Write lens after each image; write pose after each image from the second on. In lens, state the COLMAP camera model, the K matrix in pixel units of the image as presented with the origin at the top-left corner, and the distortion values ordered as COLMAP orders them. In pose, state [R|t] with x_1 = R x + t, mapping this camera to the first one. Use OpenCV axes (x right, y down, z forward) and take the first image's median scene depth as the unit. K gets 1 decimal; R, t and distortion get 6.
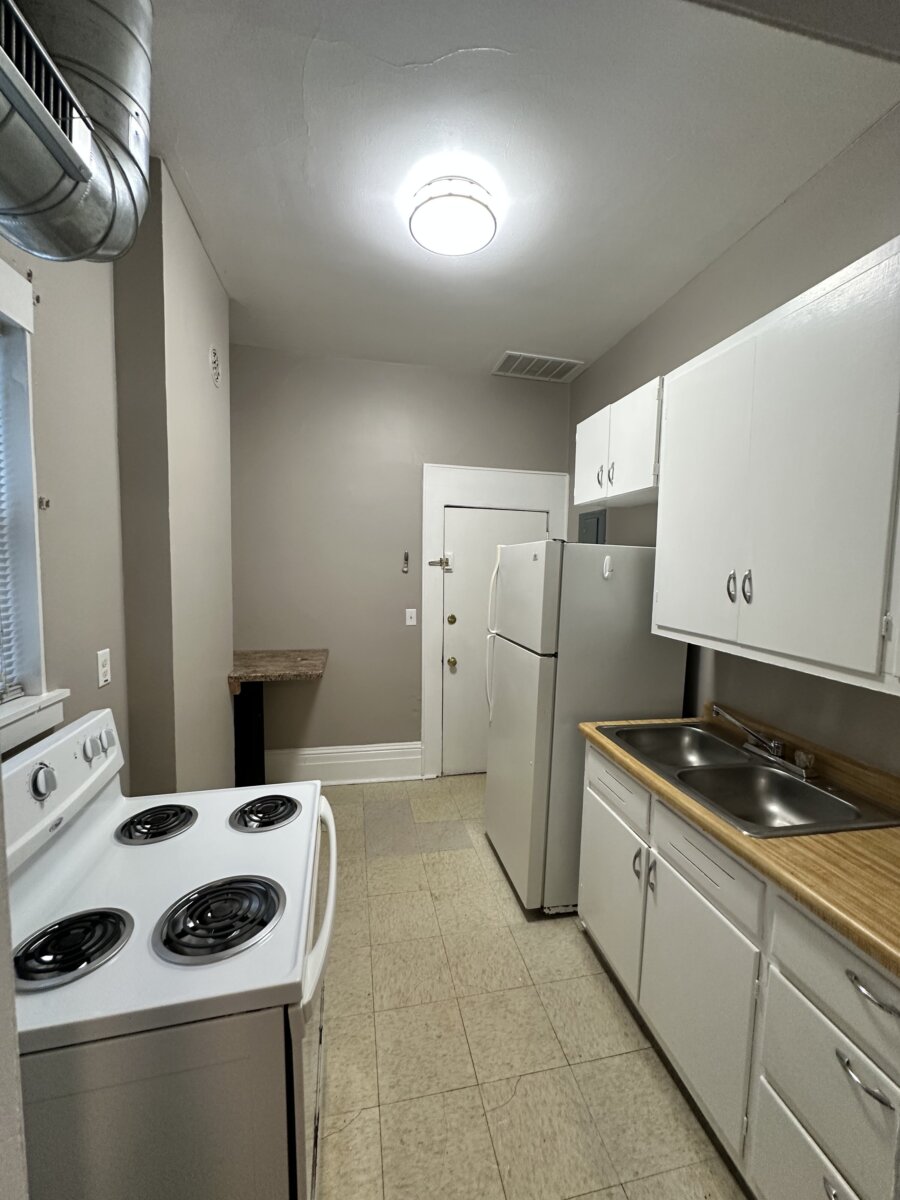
lens RADIAL K [[478.7, 0, 450.0], [0, 478.7, 600.0], [0, 0, 1]] dist [0.001113, 0.000004]
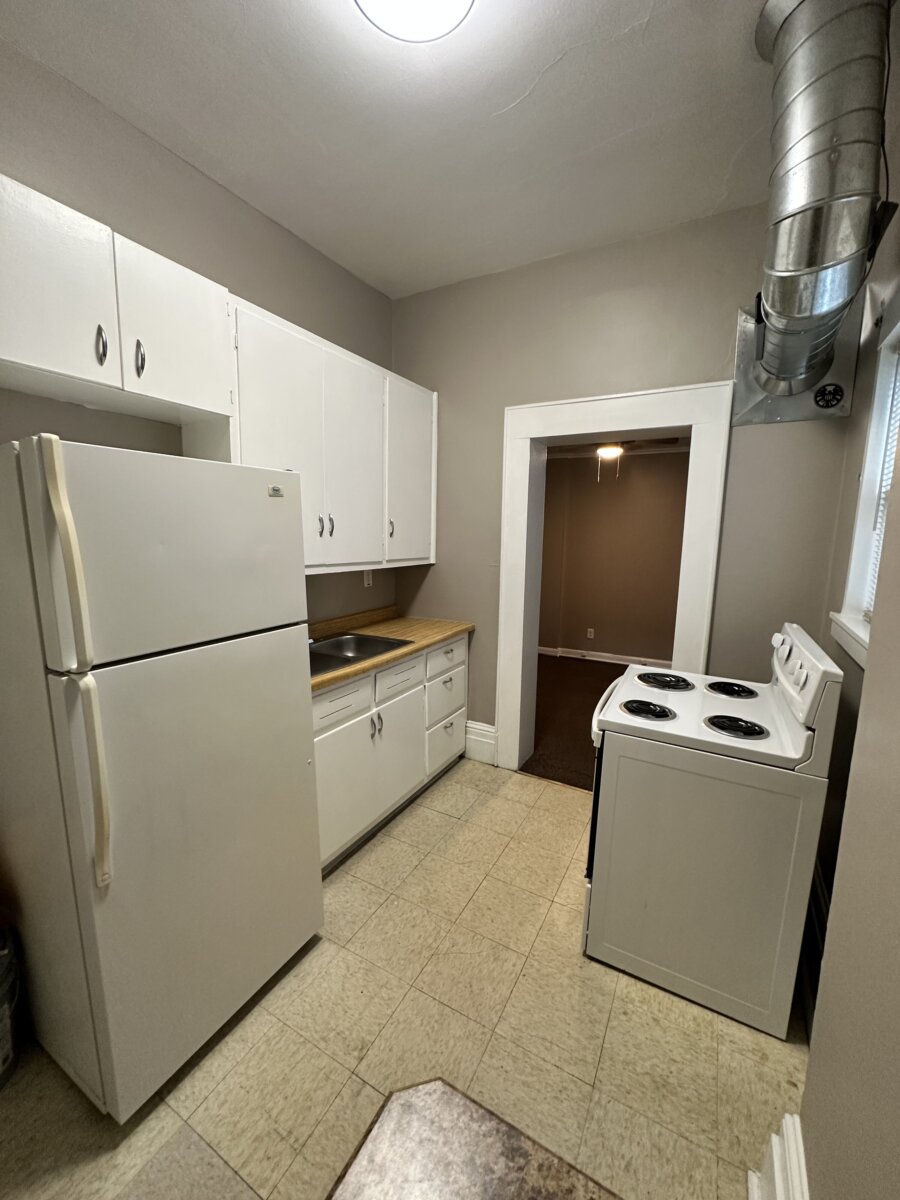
lens RADIAL K [[478.8, 0, 450.0], [0, 478.8, 600.0], [0, 0, 1]] dist [-0.000451, -0.000018]
pose [[-0.753610, -0.133321, 0.643660, -0.571835], [0.014388, 0.975635, 0.218929, -0.104232], [-0.657165, 0.174248, -0.733330, 1.673523]]
